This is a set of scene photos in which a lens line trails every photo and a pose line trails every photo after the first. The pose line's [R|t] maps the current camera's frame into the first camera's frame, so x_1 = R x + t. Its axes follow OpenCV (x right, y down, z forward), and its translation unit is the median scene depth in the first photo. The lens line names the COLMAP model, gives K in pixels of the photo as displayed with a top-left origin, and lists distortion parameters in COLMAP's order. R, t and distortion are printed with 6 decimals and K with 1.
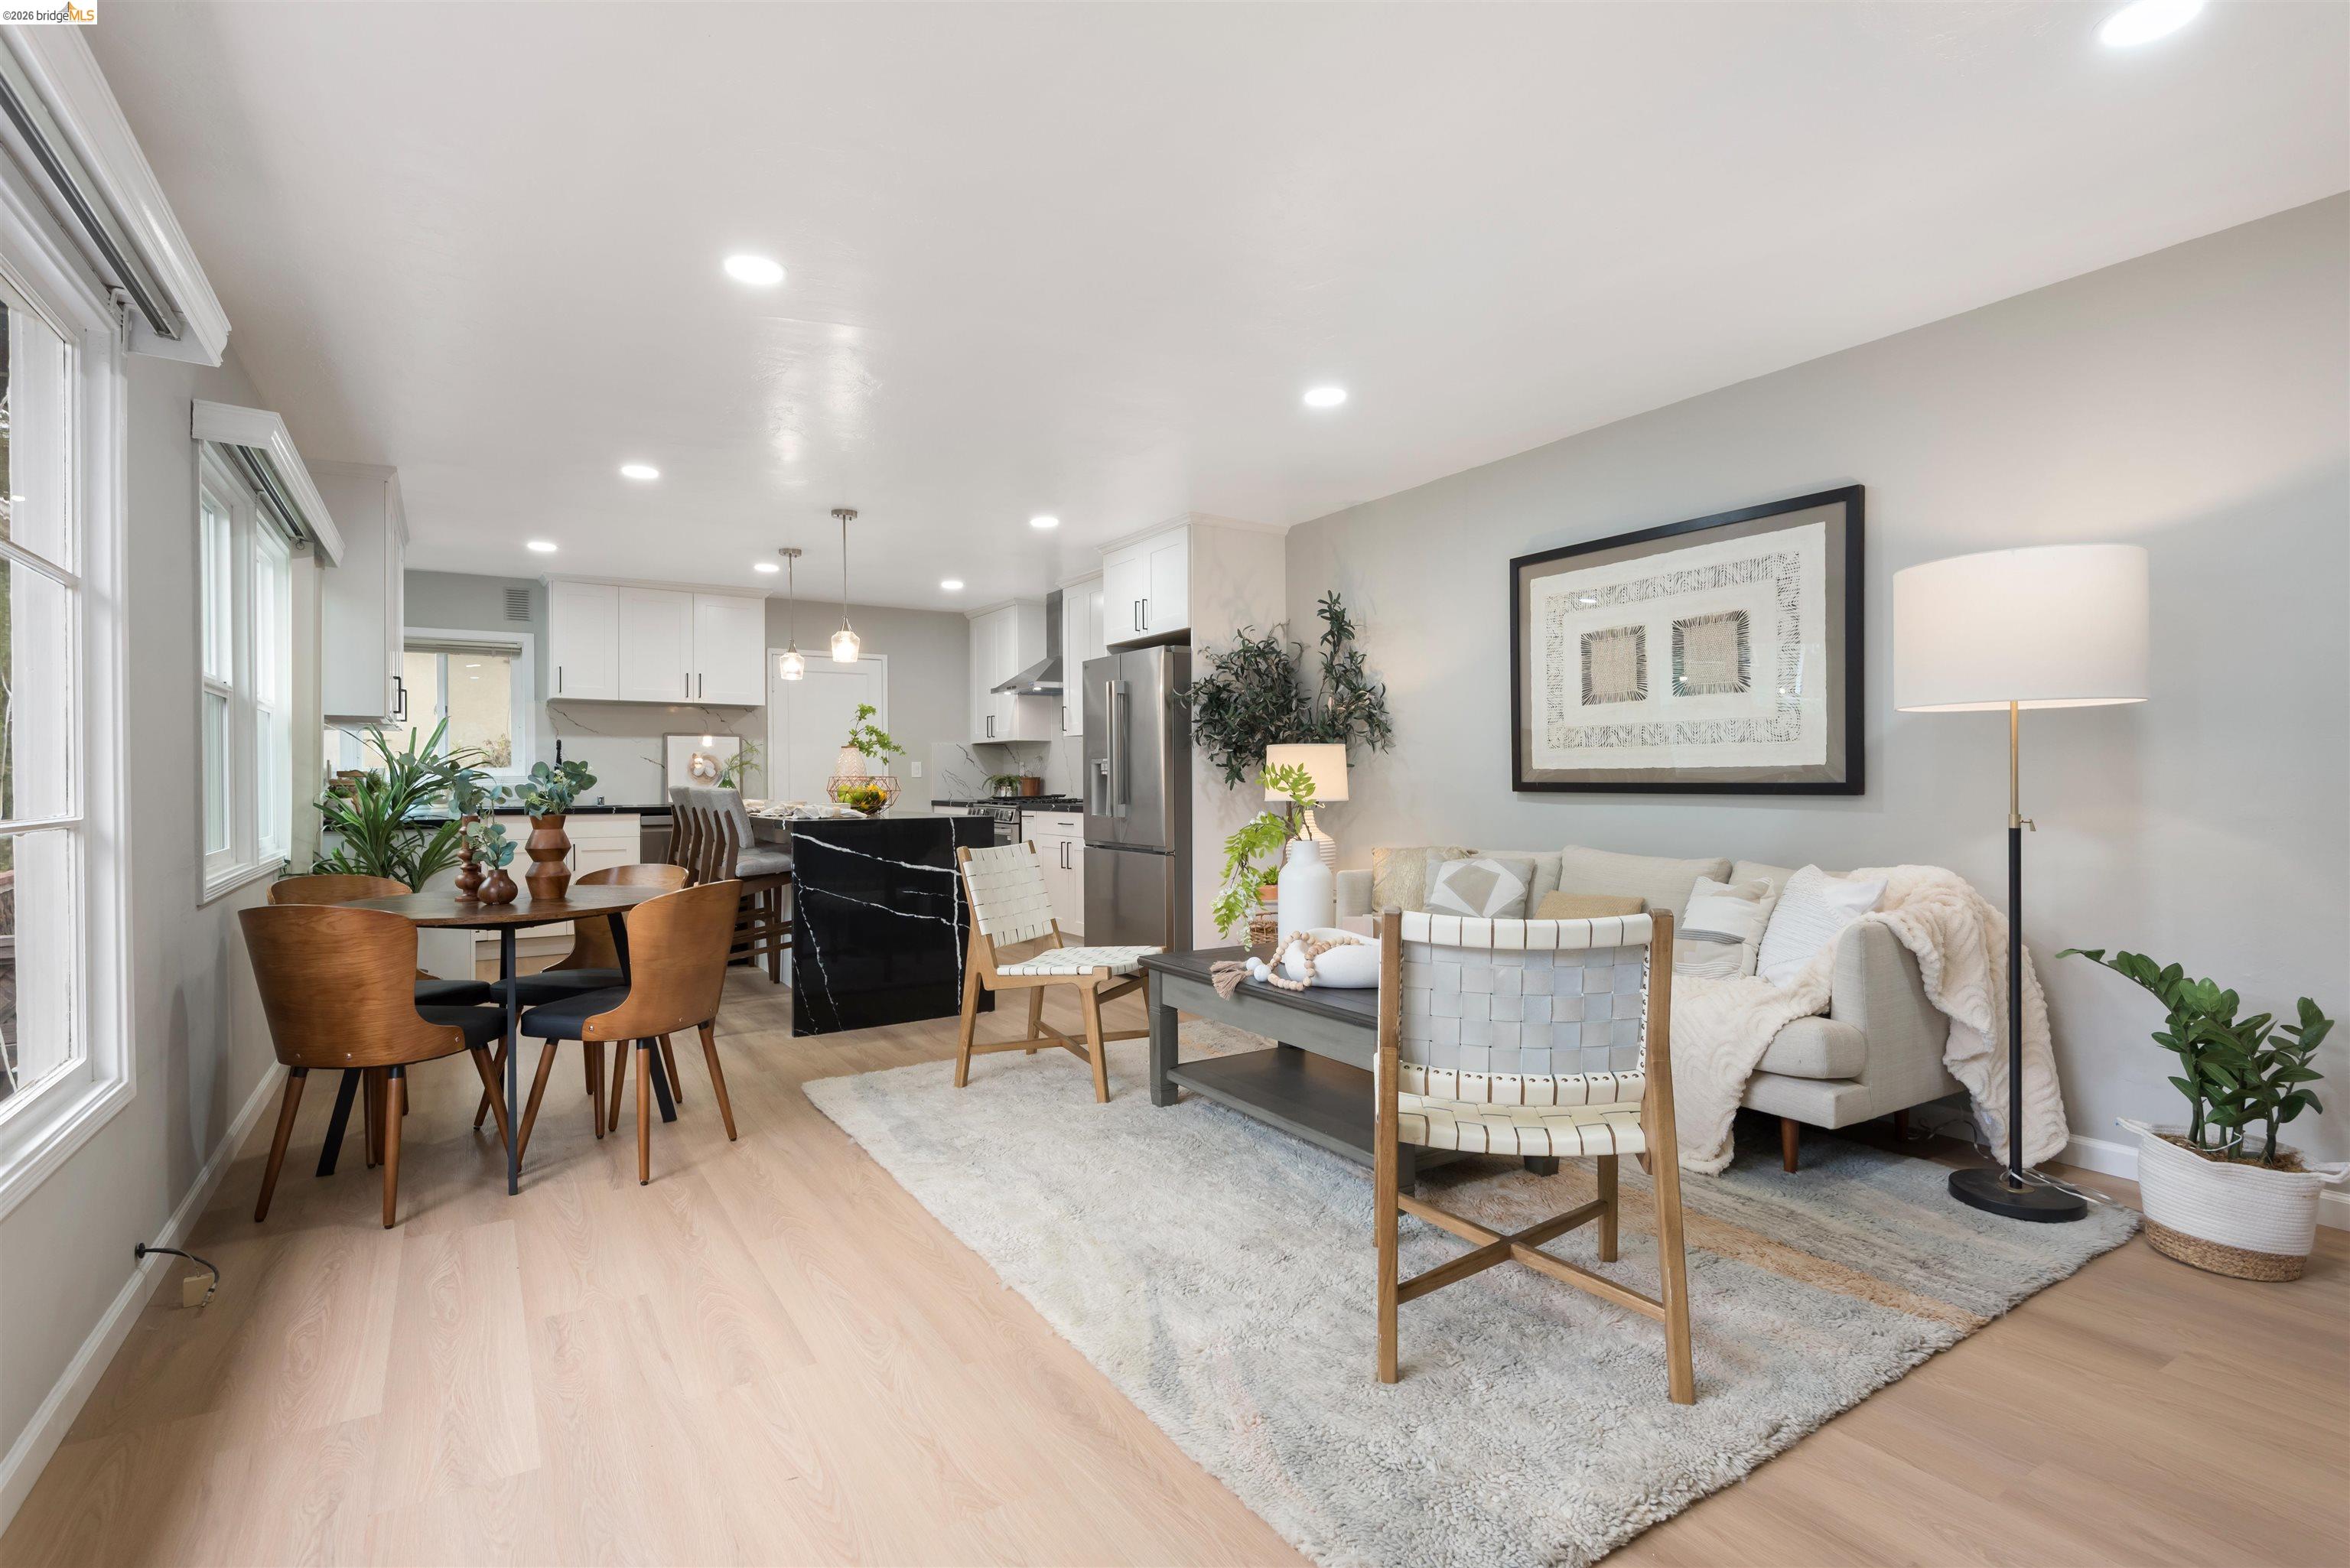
lens RADIAL K [[1107.5, 0, 1175.0], [0, 1107.5, 784.0], [0, 0, 1]] dist [0.043769, -0.037098]
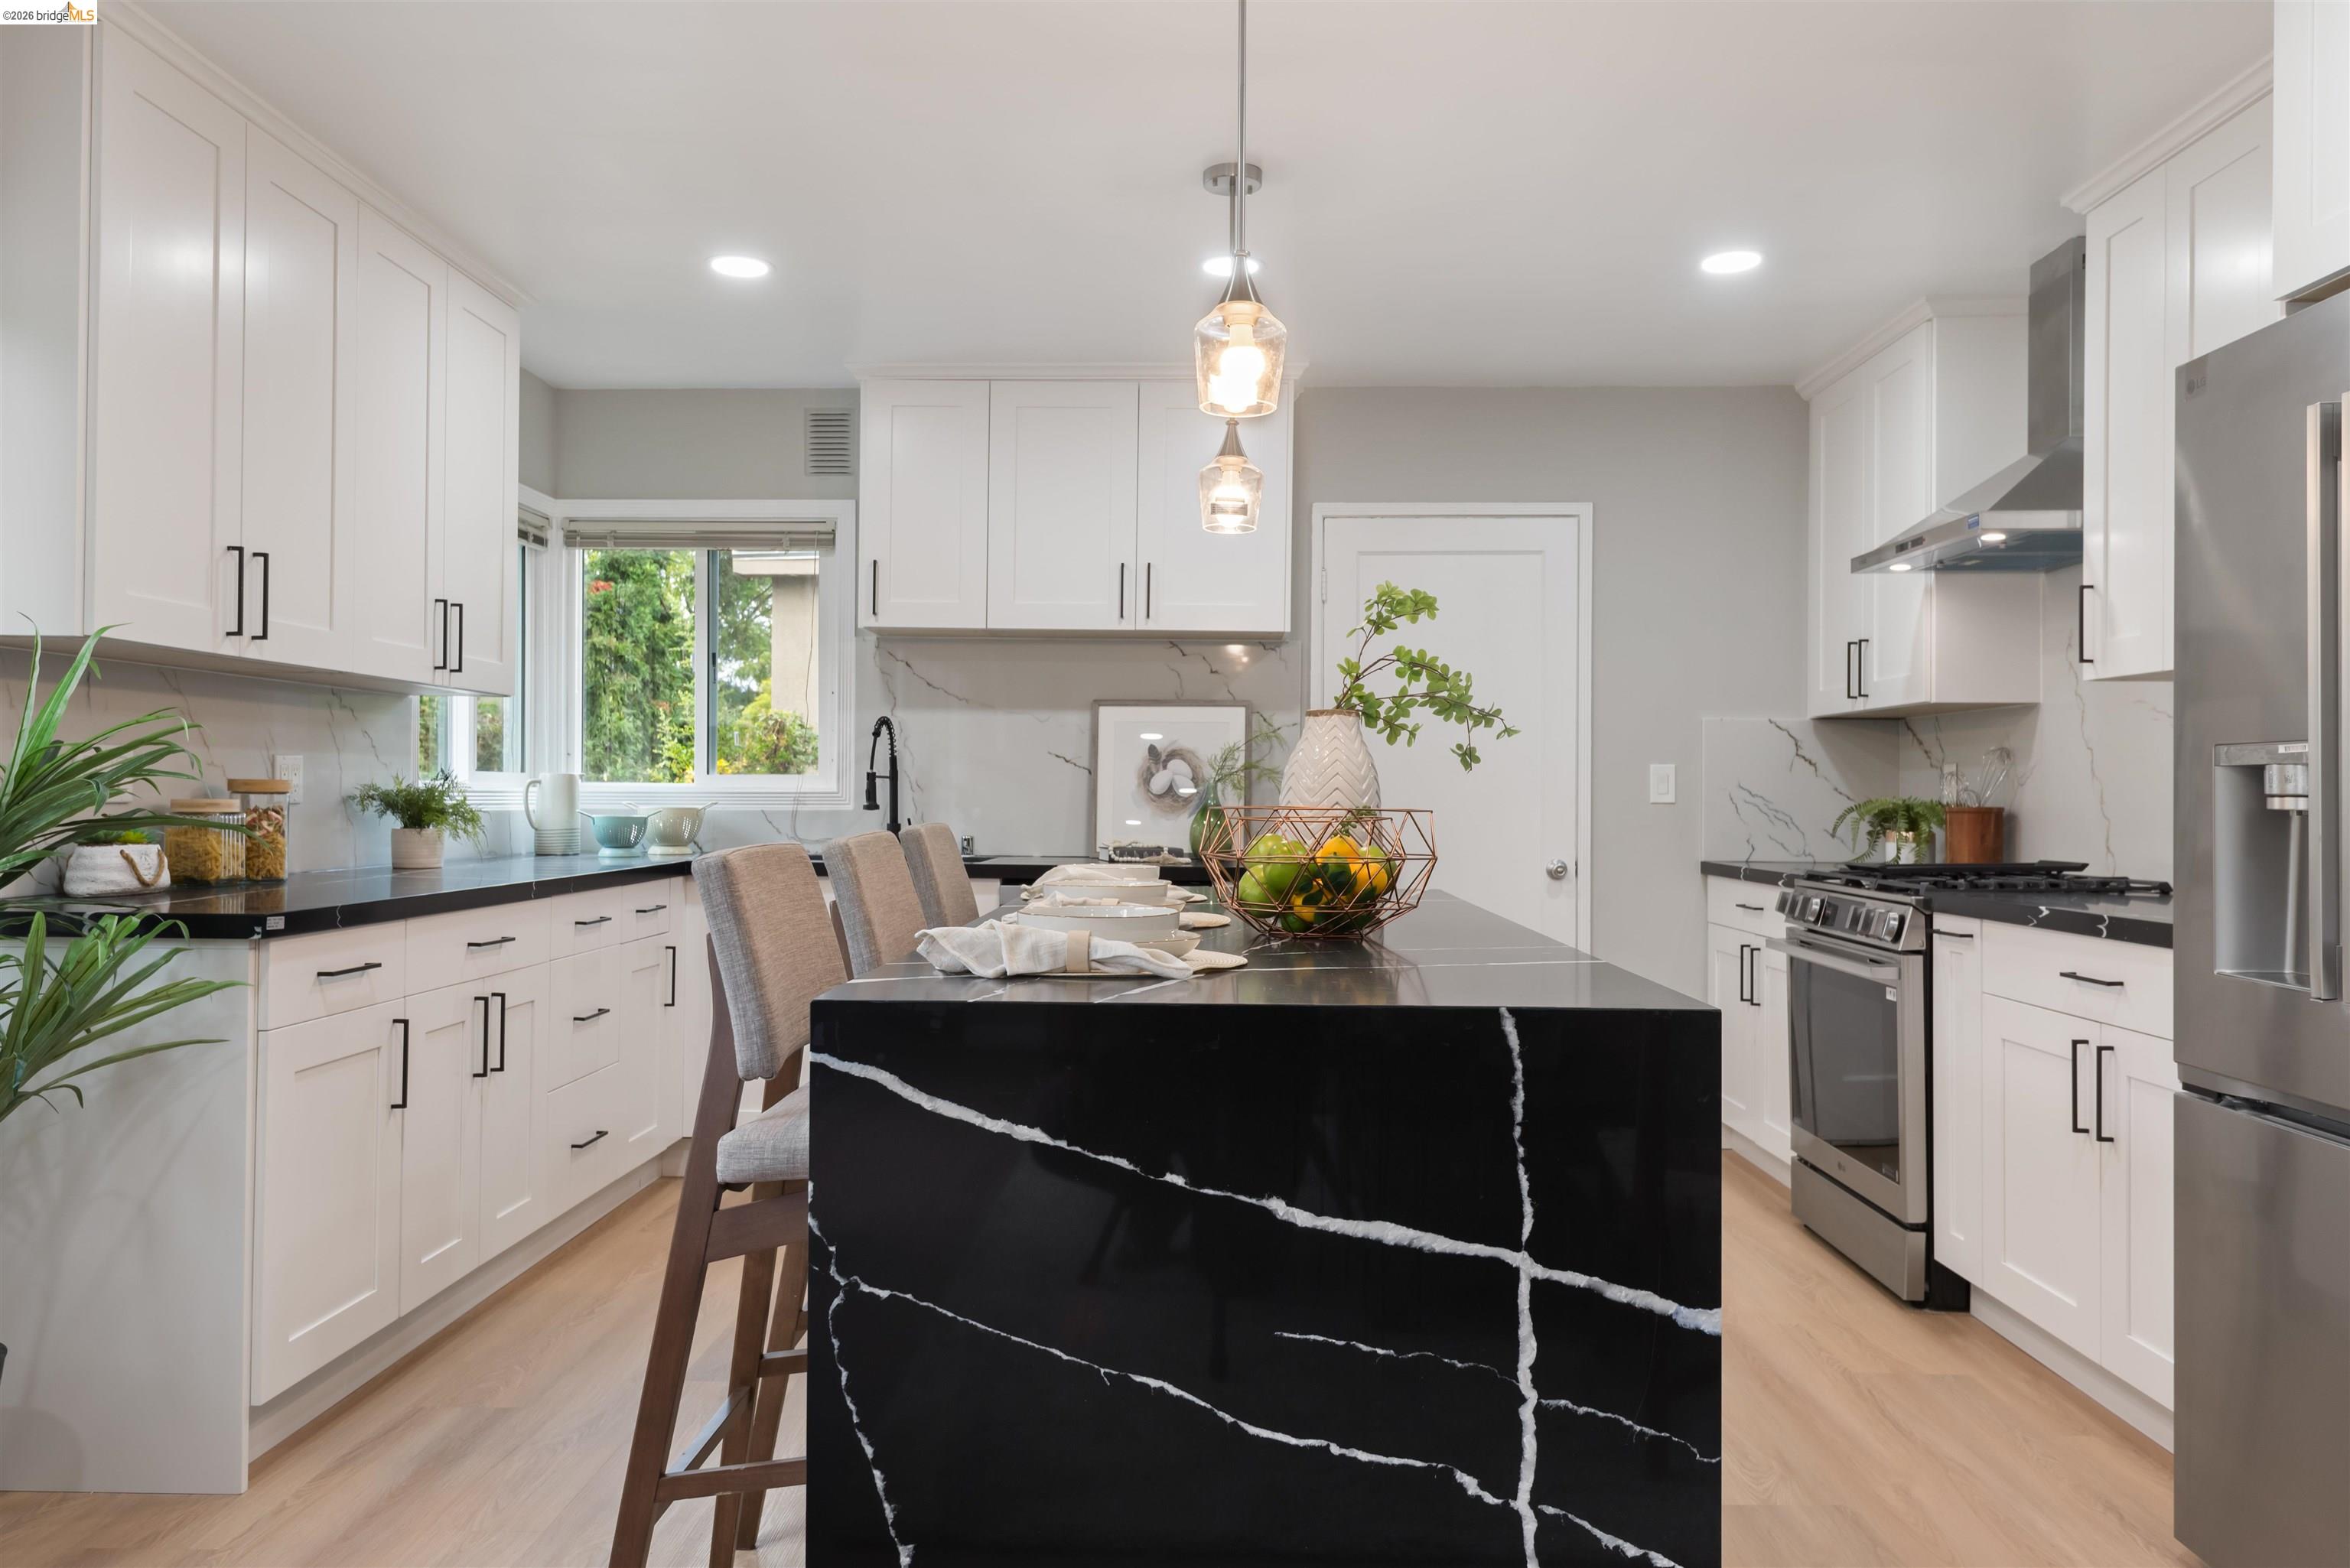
lens RADIAL K [[1677.5, 0, 1175.0], [0, 1677.5, 784.0], [0, 0, 1]] dist [0.026193, -0.000702]
pose [[0.831786, 0.006470, -0.555059, -0.083202], [-0.012739, 0.999891, -0.007435, -0.011756], [0.554950, 0.013255, 0.831778, 0.782100]]
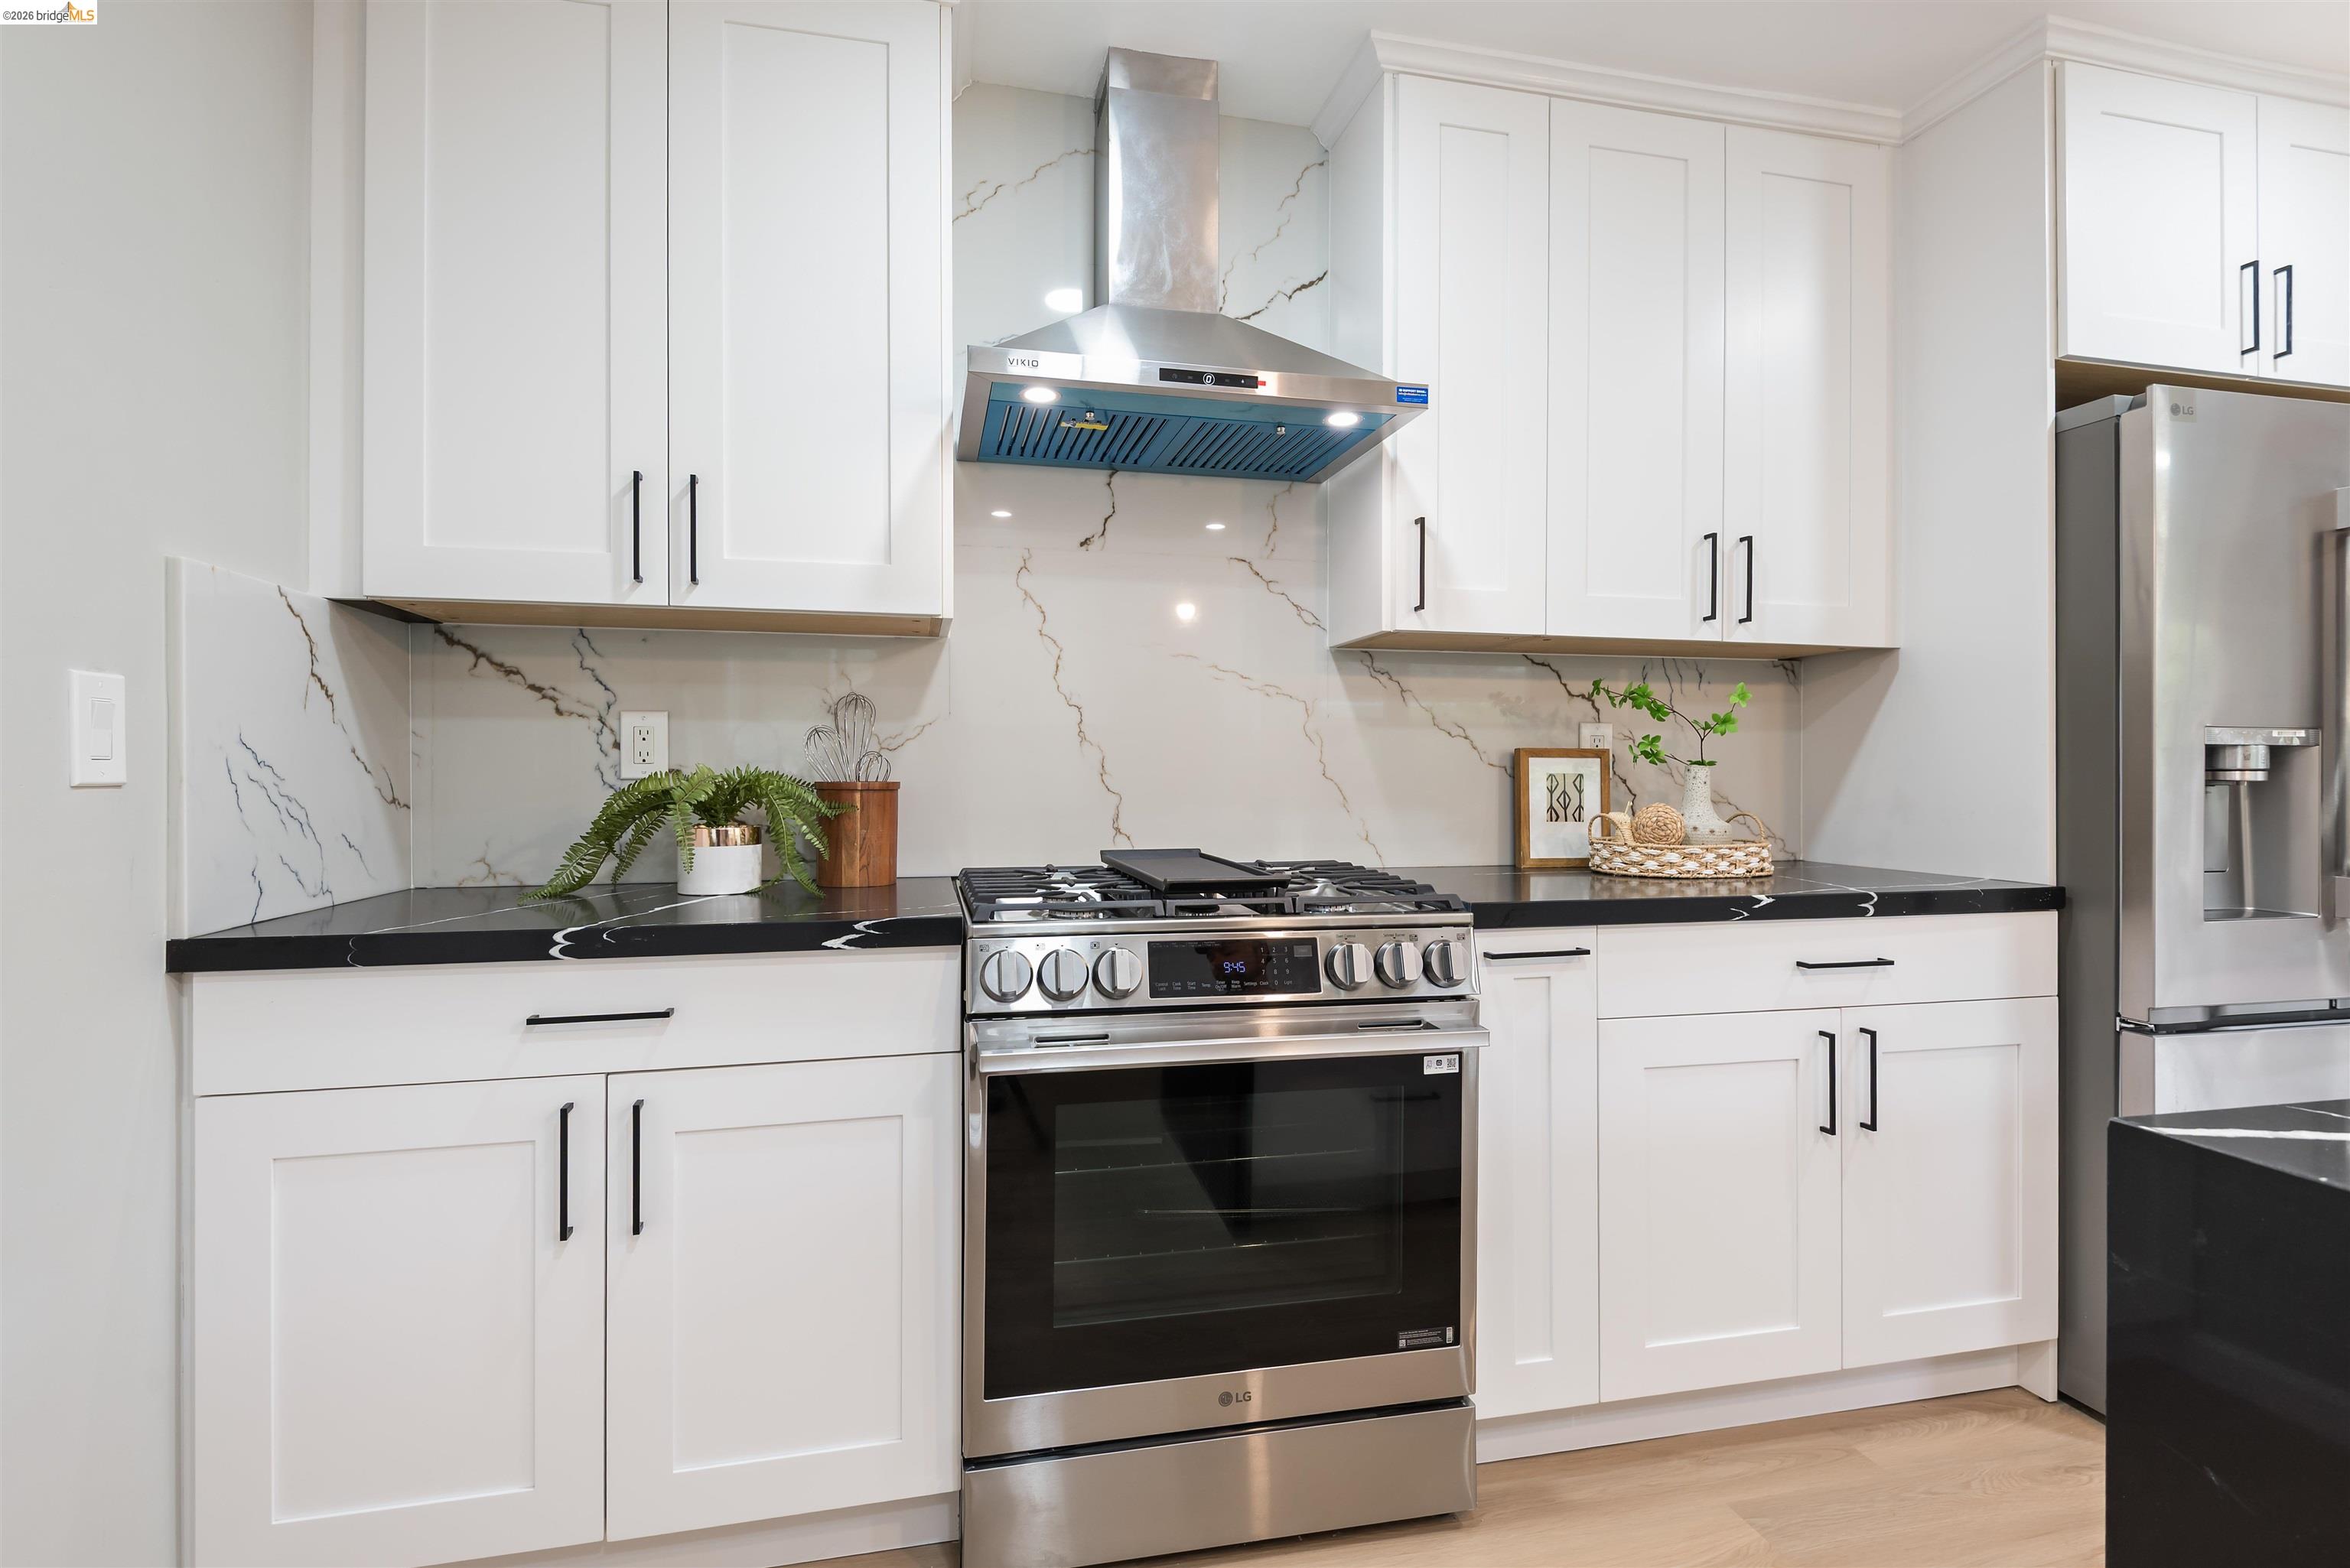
lens RADIAL K [[1134.2, 0, 1181.0], [0, 1134.2, 784.4], [0, 0, 1]] dist [0.031250, -0.022373]
pose [[0.332855, -0.003215, 0.942972, -0.633042], [0.000113, 0.999994, 0.003369, -0.012345], [-0.942978, -0.001015, 0.332854, 1.632546]]
